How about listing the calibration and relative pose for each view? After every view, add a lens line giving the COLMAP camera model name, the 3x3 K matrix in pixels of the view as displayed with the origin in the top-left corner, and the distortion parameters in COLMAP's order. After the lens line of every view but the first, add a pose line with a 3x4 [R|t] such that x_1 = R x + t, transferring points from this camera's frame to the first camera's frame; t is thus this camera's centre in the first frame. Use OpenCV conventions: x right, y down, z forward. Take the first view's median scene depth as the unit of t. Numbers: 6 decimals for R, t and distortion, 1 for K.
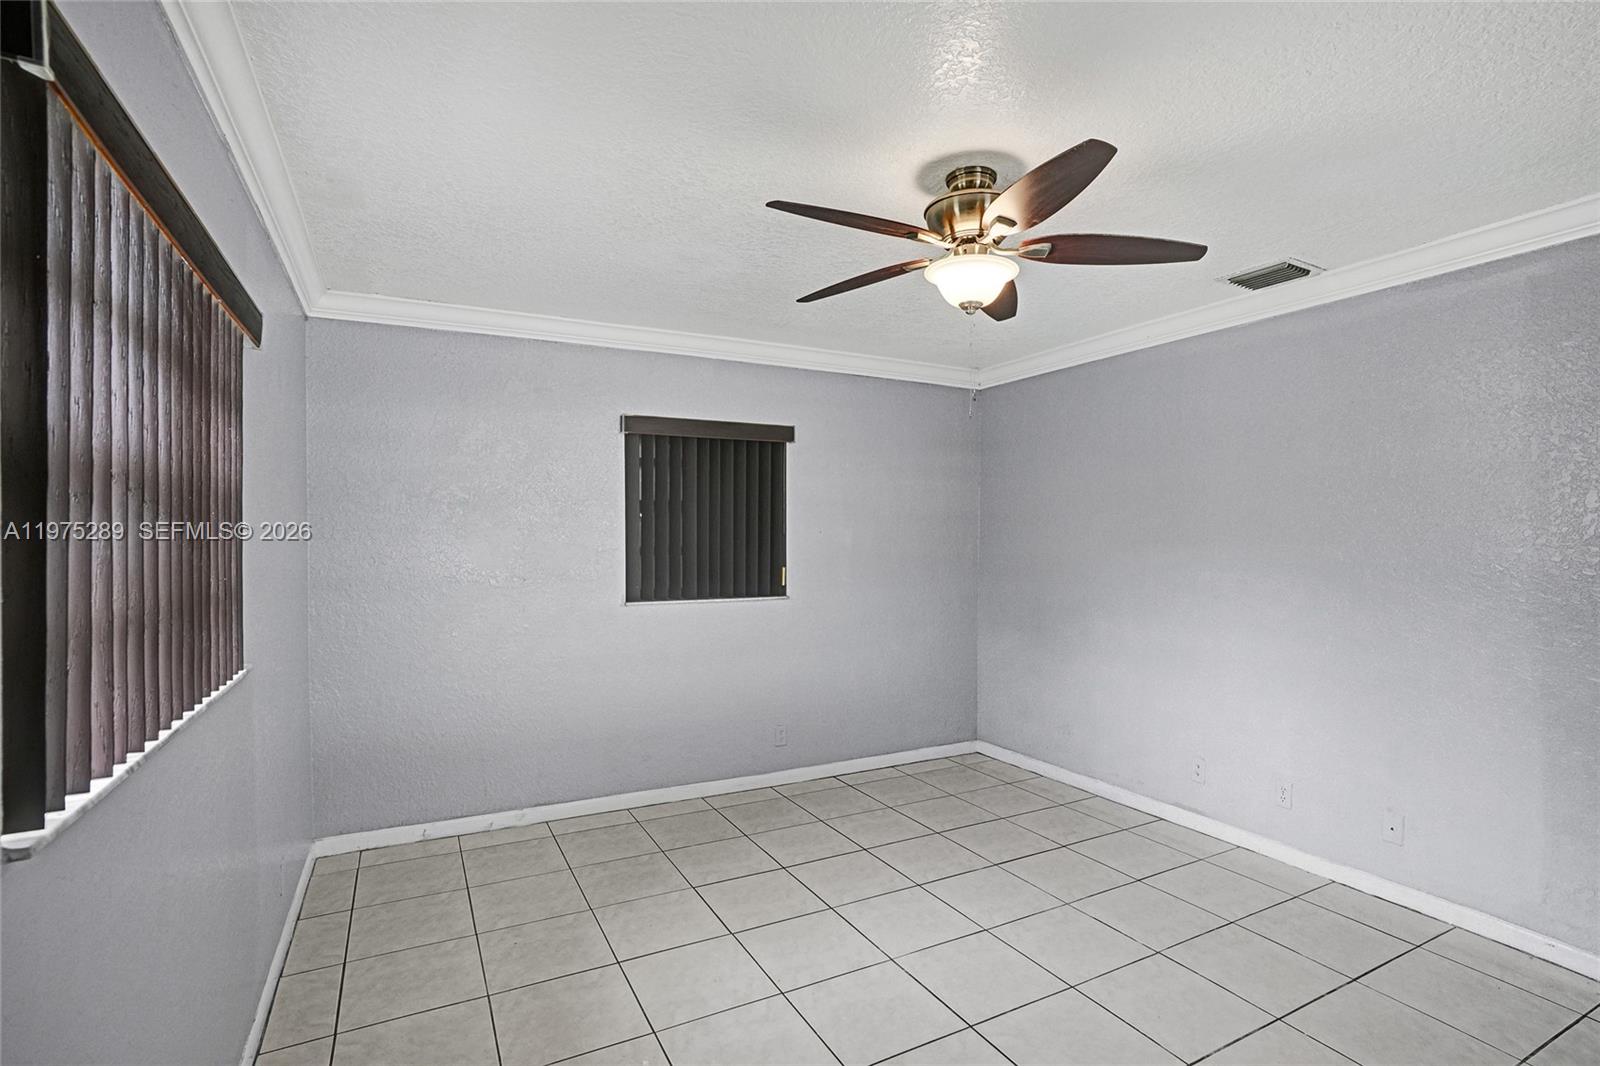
lens RADIAL K [[770.9, 0, 802.9], [0, 770.9, 537.2], [0, 0, 1]] dist [-0.052094, 0.020309]
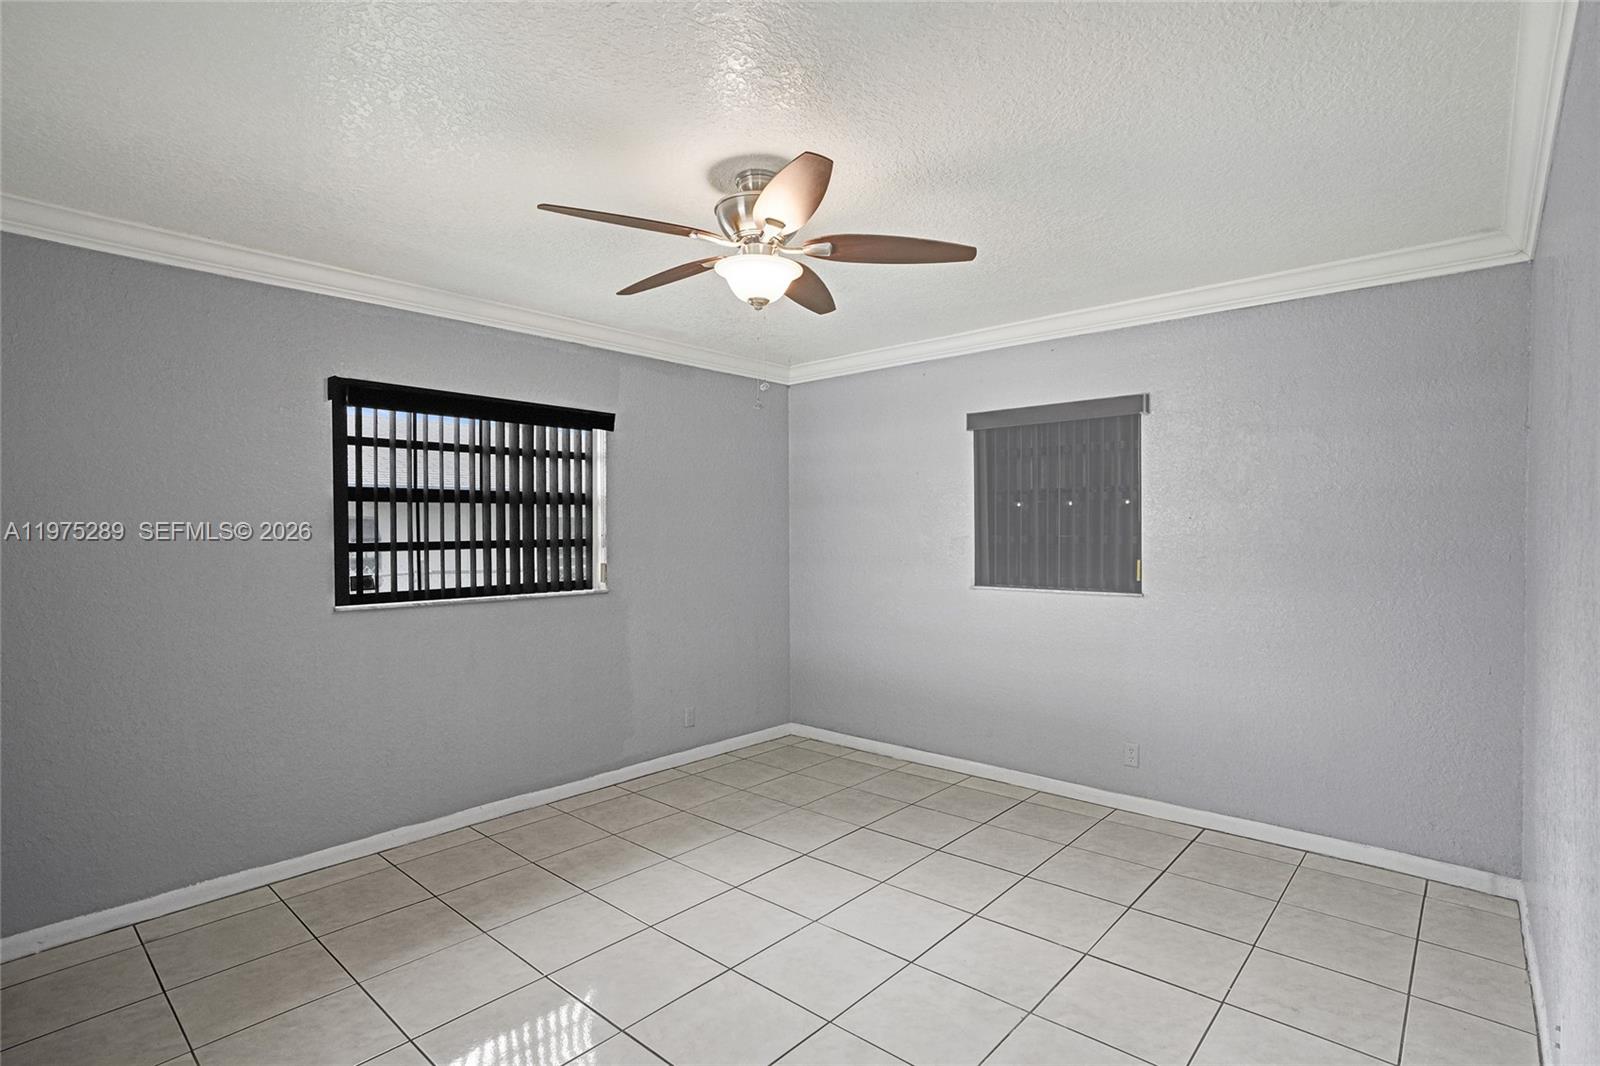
lens RADIAL K [[770.9, 0, 805.8], [0, 770.9, 539.5], [0, 0, 1]] dist [-0.052094, 0.020309]
pose [[0.360607, 0.008804, -0.932676, 0.685294], [0.001418, 0.999949, 0.009988, 0.007751], [0.932717, -0.004924, 0.360576, 0.379114]]
